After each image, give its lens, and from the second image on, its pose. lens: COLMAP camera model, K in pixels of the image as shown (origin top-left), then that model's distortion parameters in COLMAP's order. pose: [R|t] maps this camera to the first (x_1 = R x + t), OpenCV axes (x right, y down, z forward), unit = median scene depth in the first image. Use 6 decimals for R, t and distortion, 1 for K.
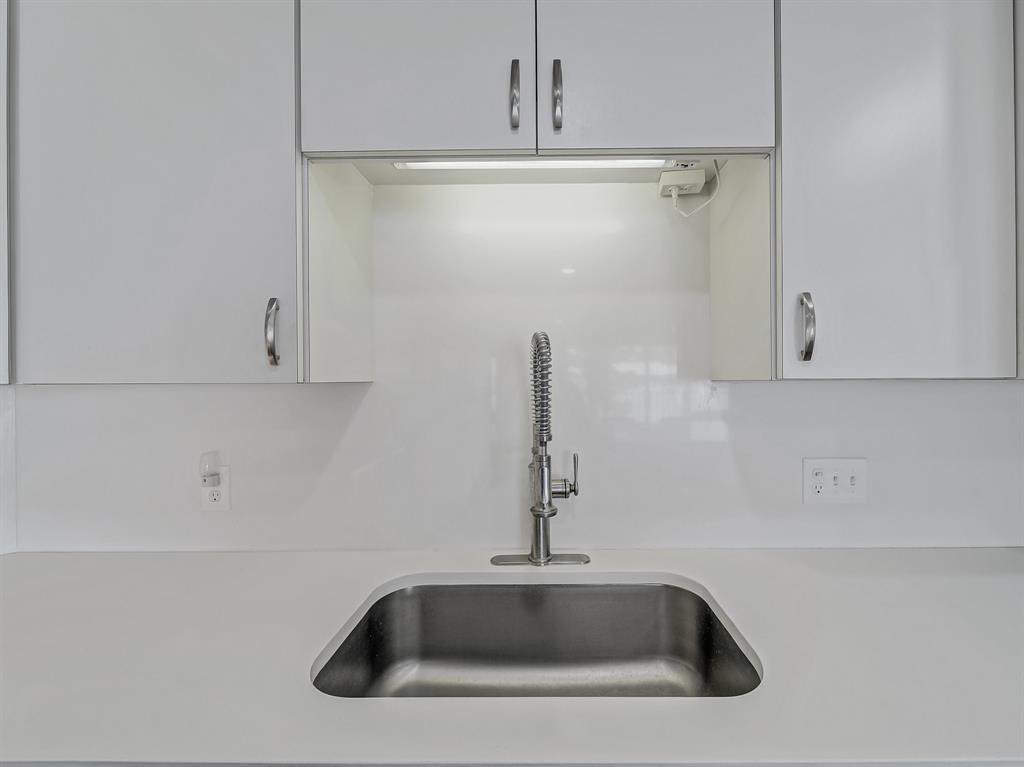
lens RADIAL K [[412.3, 0, 546.2], [0, 412.3, 388.5], [0, 0, 1]] dist [0.000845, -0.000831]
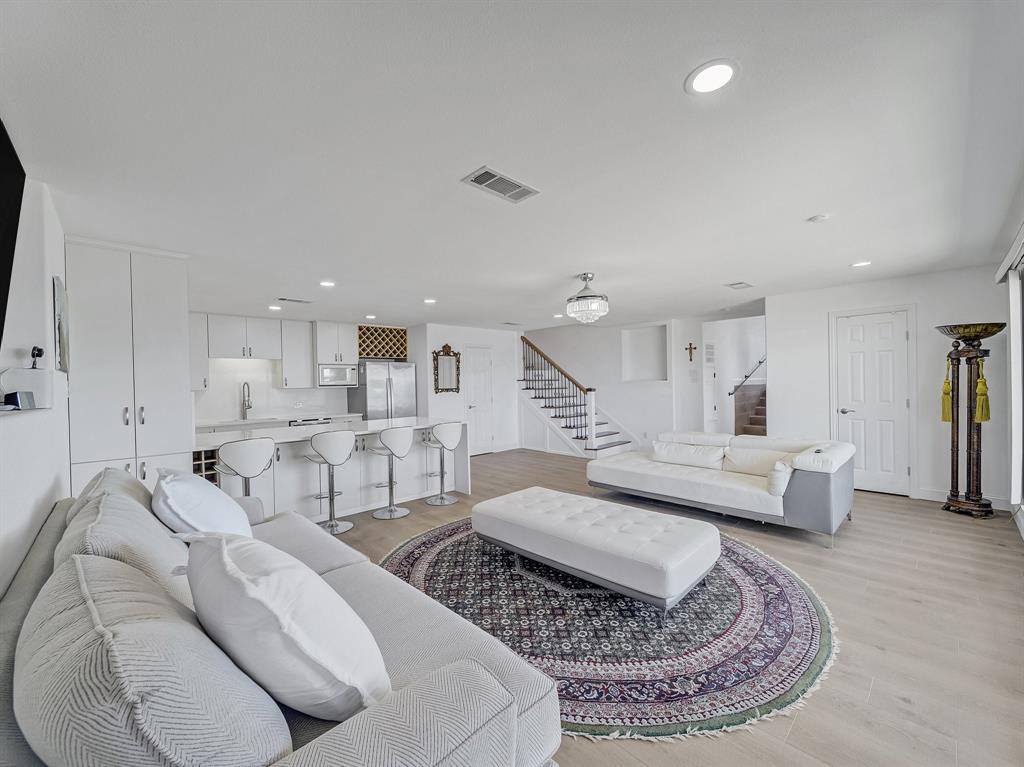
lens RADIAL K [[412.3, 0, 509.9], [0, 412.3, 388.3], [0, 0, 1]] dist [0.000845, -0.000831]
pose [[0.717342, -0.019554, 0.696447, -1.394004], [0.033702, 0.999410, -0.006652, 0.144679], [-0.695906, 0.028243, 0.717577, -5.881485]]
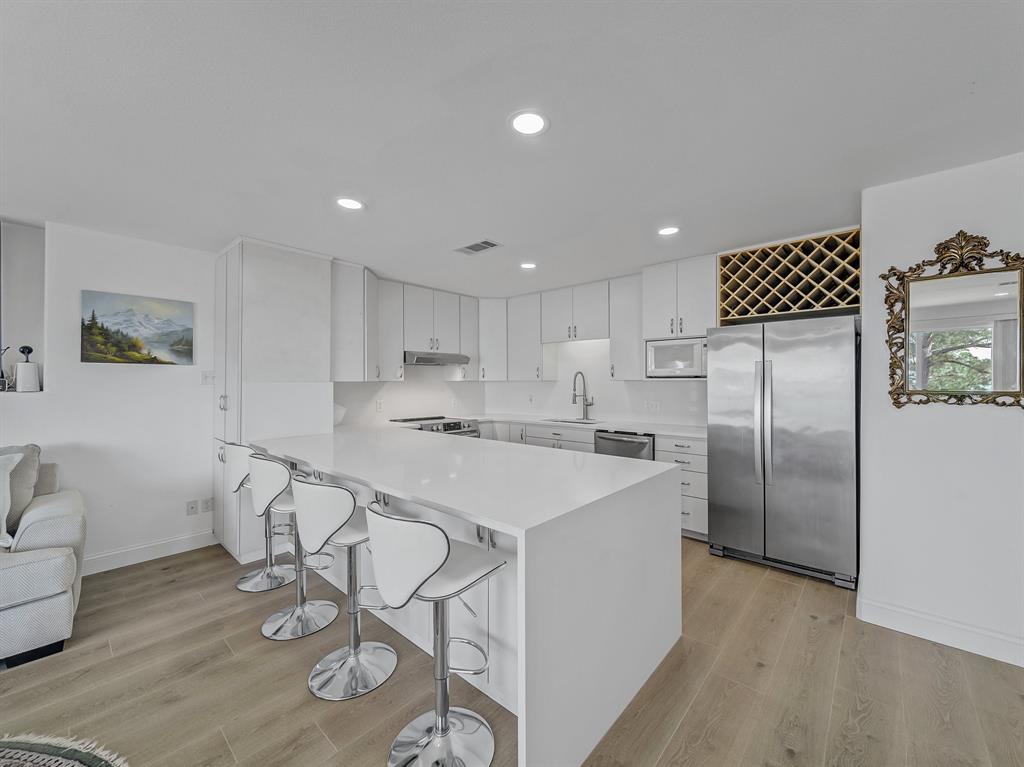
lens RADIAL K [[412.3, 0, 529.0], [0, 412.3, 379.9], [0, 0, 1]] dist [0.000845, -0.000831]
pose [[0.761372, -0.000071, -0.648316, 2.471250], [-0.016921, 0.999657, -0.019982, 0.079083], [0.648095, 0.026184, 0.761110, -2.890320]]
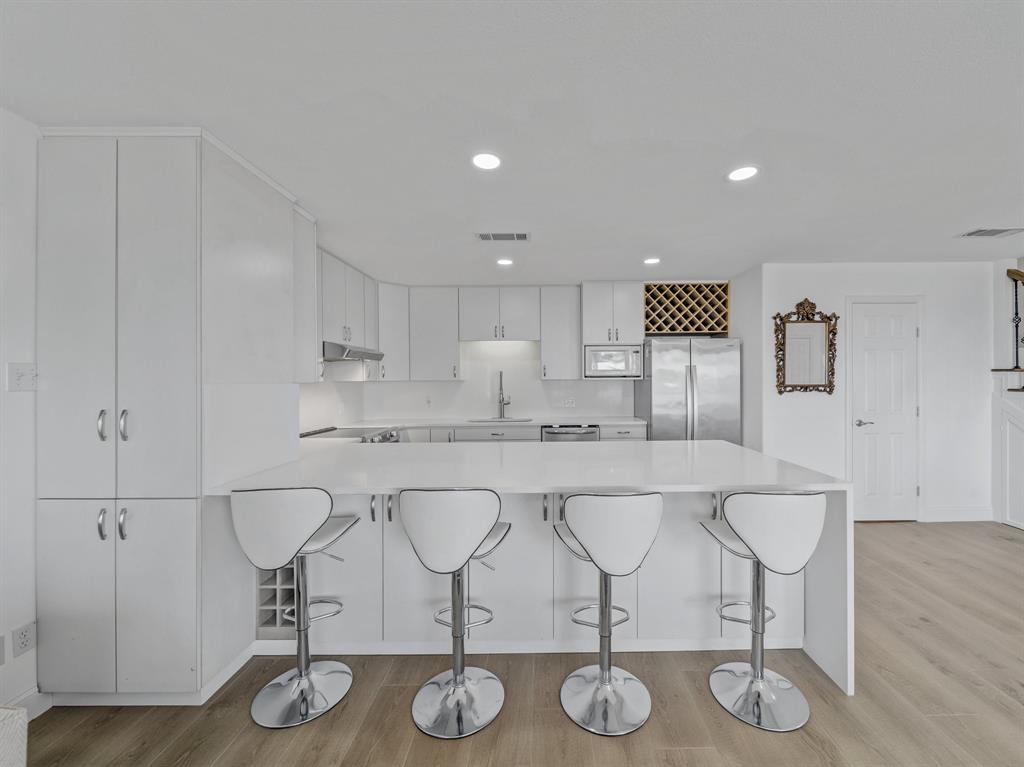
lens RADIAL K [[412.3, 0, 544.8], [0, 412.3, 383.1], [0, 0, 1]] dist [0.000845, -0.000831]
pose [[0.999773, -0.003719, 0.020986, 0.372534], [0.004065, 0.999856, -0.016484, 0.097524], [-0.020921, 0.016565, 0.999644, -3.669782]]
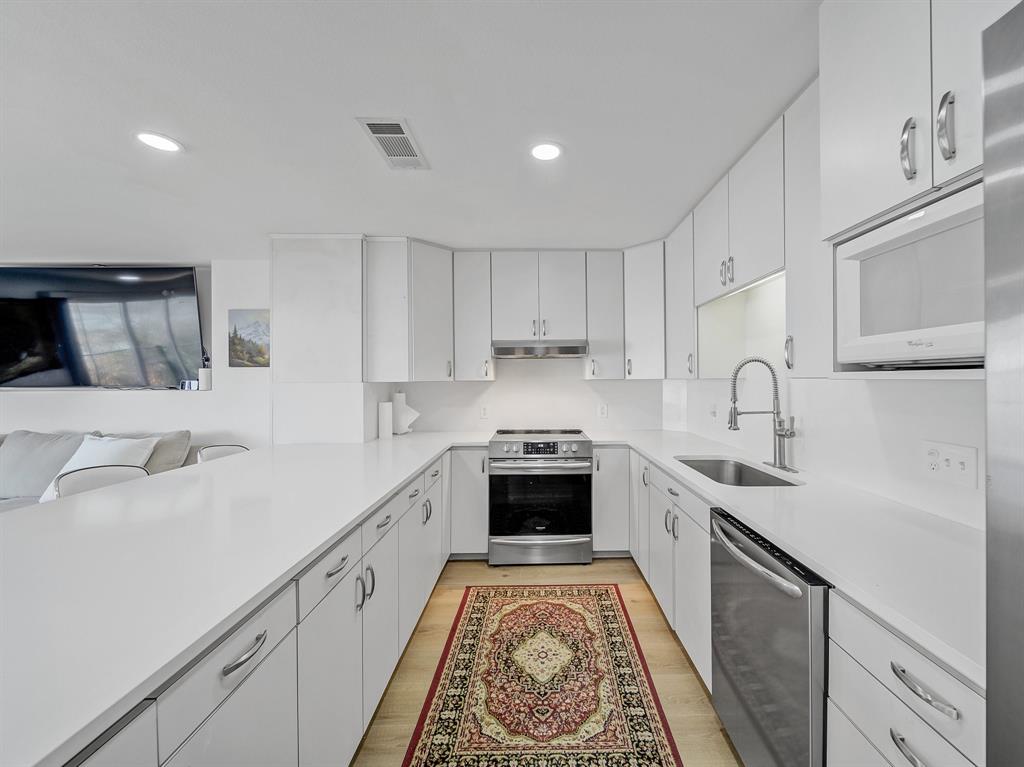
lens RADIAL K [[412.3, 0, 546.7], [0, 412.3, 382.3], [0, 0, 1]] dist [0.000845, -0.000831]
pose [[0.022772, 0.008257, -0.999707, 1.943739], [-0.017894, 0.999809, 0.007850, 0.009216], [0.999581, 0.017710, 0.022915, -0.169873]]
